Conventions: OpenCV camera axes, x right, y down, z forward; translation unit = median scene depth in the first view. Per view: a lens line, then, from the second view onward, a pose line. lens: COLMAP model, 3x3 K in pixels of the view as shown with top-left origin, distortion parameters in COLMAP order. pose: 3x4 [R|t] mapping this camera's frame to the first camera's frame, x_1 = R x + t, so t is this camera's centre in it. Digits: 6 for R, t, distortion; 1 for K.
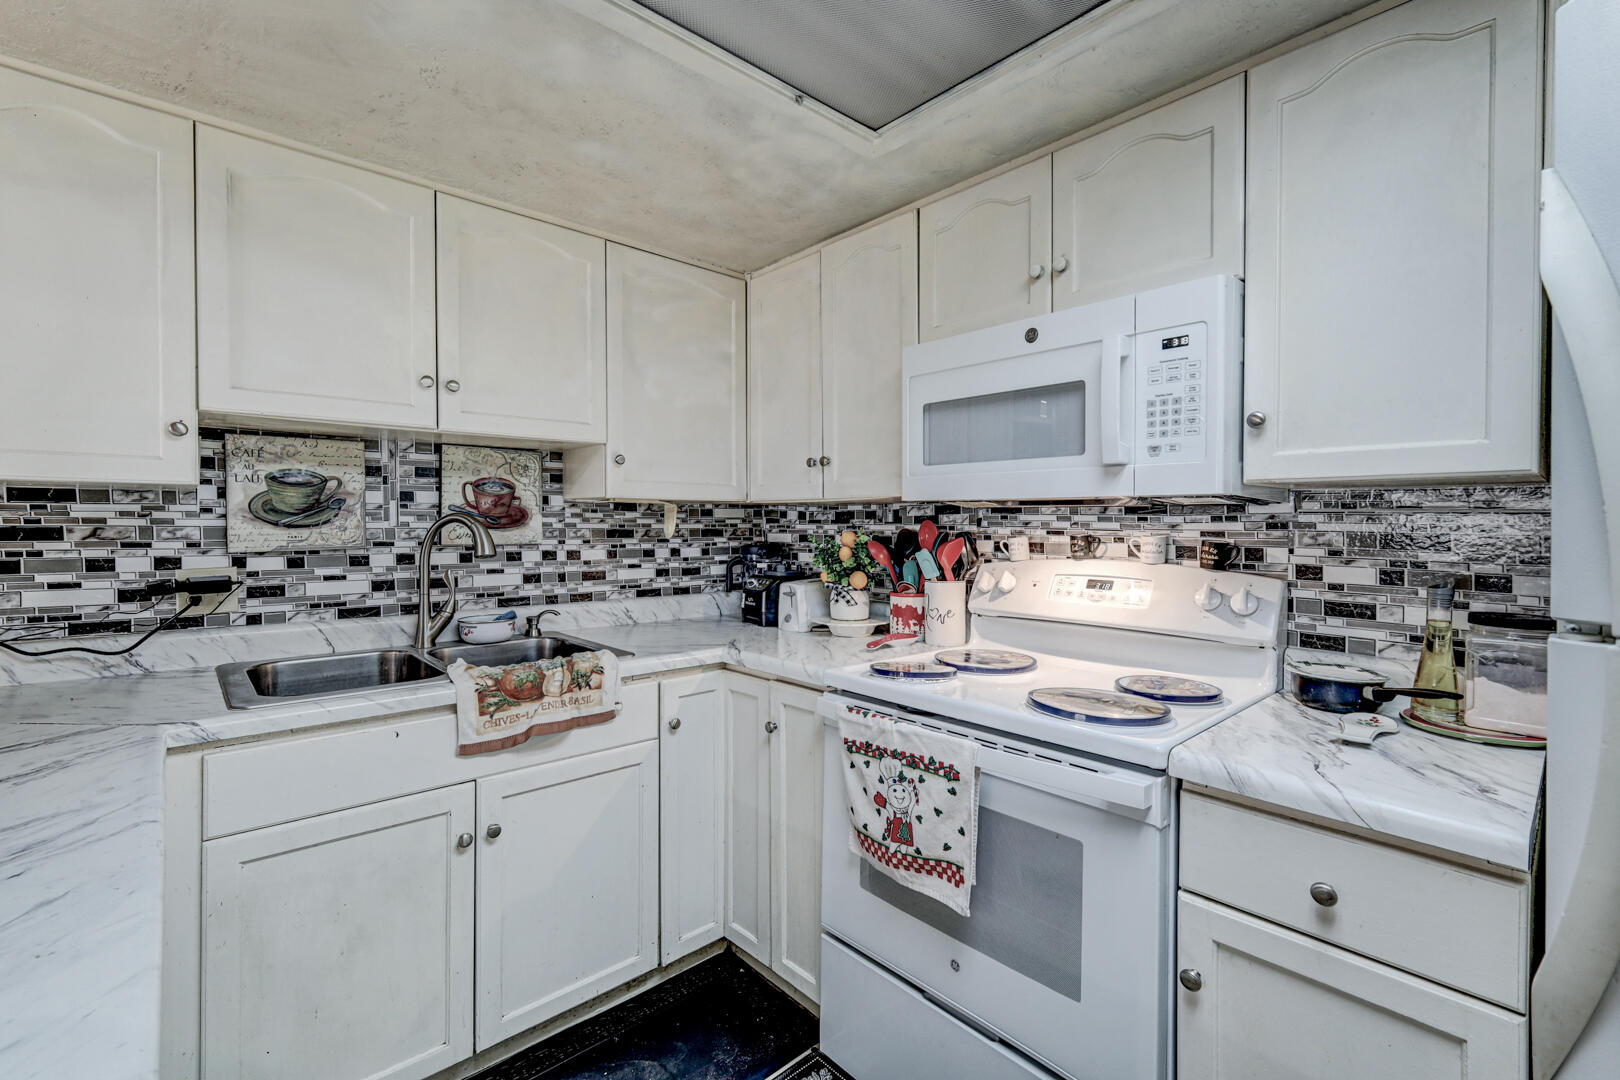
lens RADIAL K [[708.5, 0, 814.6], [0, 708.5, 529.9], [0, 0, 1]] dist [0.002201, -0.000017]
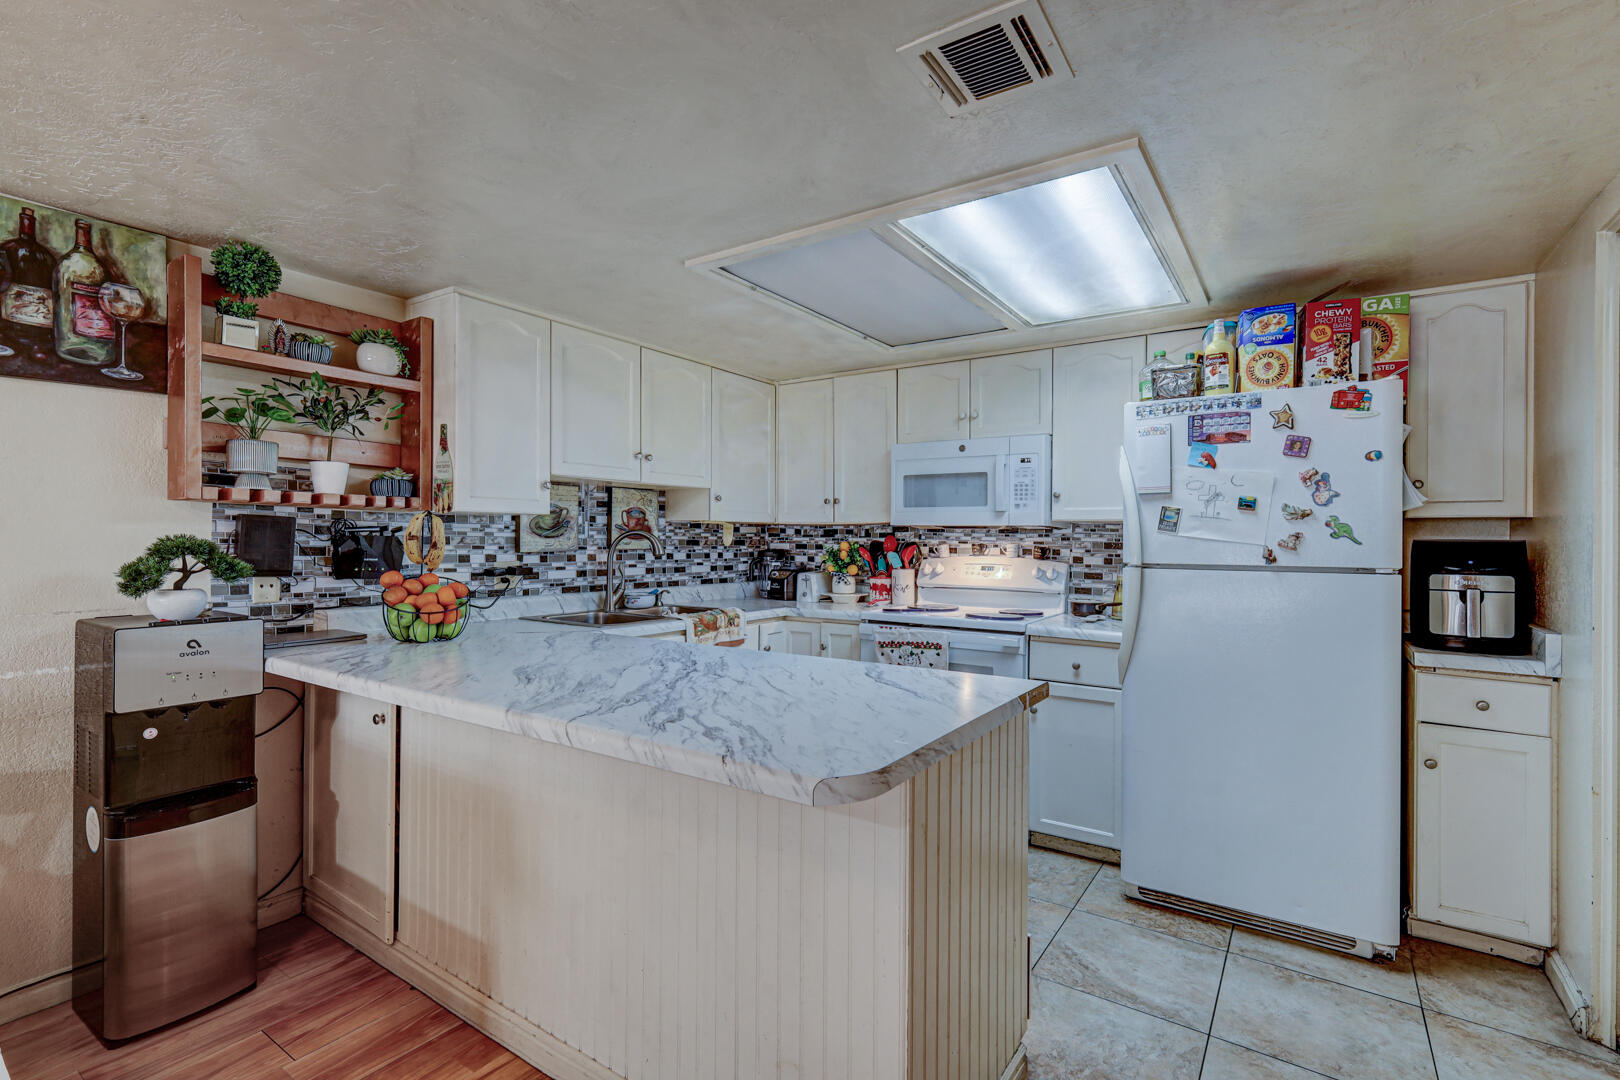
lens RADIAL K [[728.7, 0, 829.7], [0, 728.7, 540.2], [0, 0, 1]] dist [0.000869, -0.000015]
pose [[0.969197, 0.003870, 0.246256, -0.465523], [-0.002568, 0.999981, -0.005609, 0.009265], [-0.246273, 0.004804, 0.969189, -0.767336]]
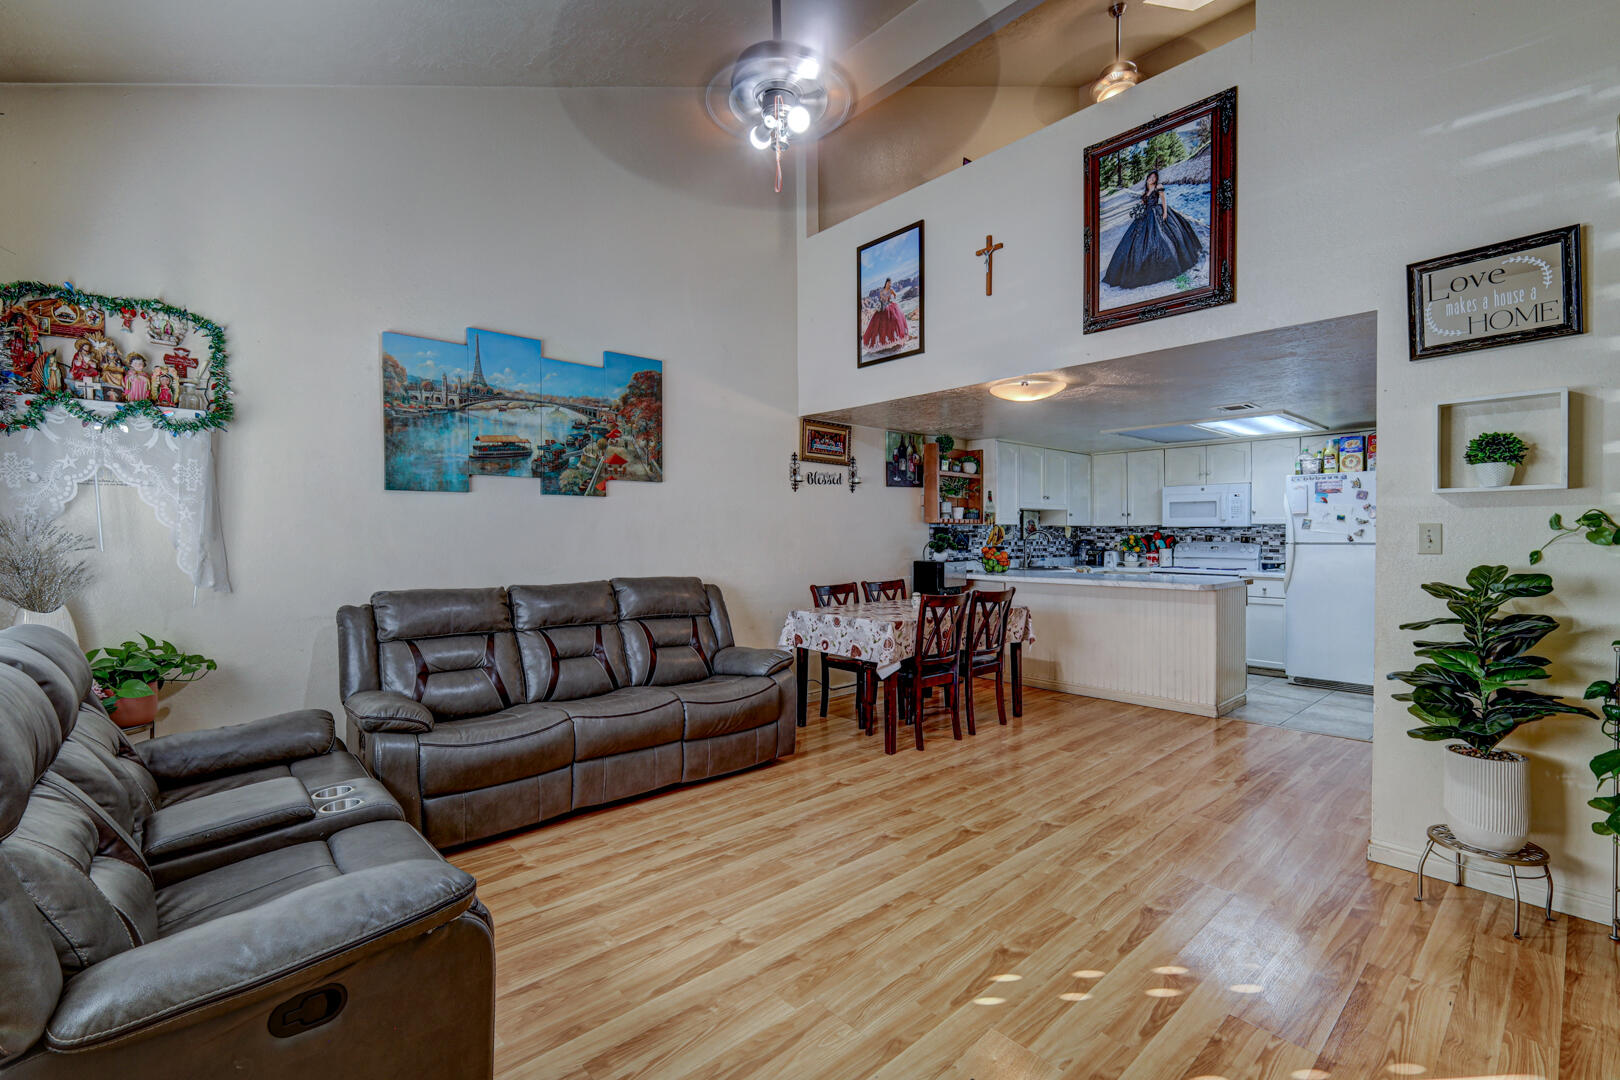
lens RADIAL K [[686.7, 0, 810.0], [0, 686.7, 540.0], [0, 0, 1]] dist [-0.014152, 0.000070]
pose [[0.999893, -0.004548, -0.013912, -1.587987], [0.004528, 0.999989, -0.001469, 0.025993], [0.013918, 0.001406, 0.999902, -2.508532]]
